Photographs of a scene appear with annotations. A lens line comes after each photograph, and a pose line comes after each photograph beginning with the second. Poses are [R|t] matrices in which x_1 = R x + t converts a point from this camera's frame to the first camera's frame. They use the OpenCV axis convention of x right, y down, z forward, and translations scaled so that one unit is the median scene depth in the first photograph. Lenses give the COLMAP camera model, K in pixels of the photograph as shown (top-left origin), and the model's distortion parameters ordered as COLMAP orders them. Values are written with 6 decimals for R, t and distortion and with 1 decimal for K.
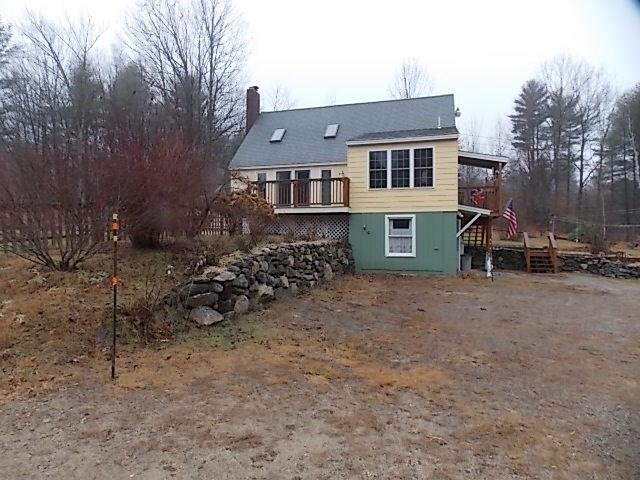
lens RADIAL K [[421.9, 0, 320.0], [0, 421.9, 240.0], [0, 0, 1]] dist [-0.000367, -0.002735]
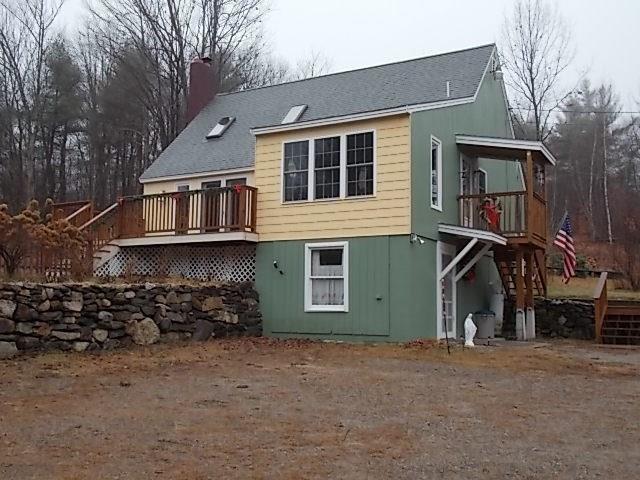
lens RADIAL K [[679.4, 0, 320.0], [0, 679.4, 240.0], [0, 0, 1]] dist [0.004099, 0.000064]
pose [[0.972418, -0.019253, -0.232449, 0.406589], [-0.000795, 0.996308, -0.085845, 0.020798], [0.233243, 0.083662, 0.968813, 0.044951]]
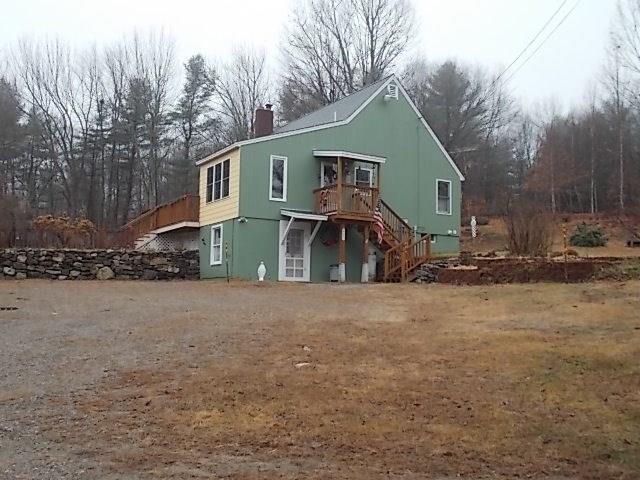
lens RADIAL K [[679.4, 0, 320.0], [0, 679.4, 240.0], [0, 0, 1]] dist [0.004099, 0.000064]
pose [[0.727165, -0.057601, -0.684042, 1.521175], [0.002355, 0.996677, -0.081424, 0.115049], [0.686459, 0.057598, 0.724884, -0.048164]]
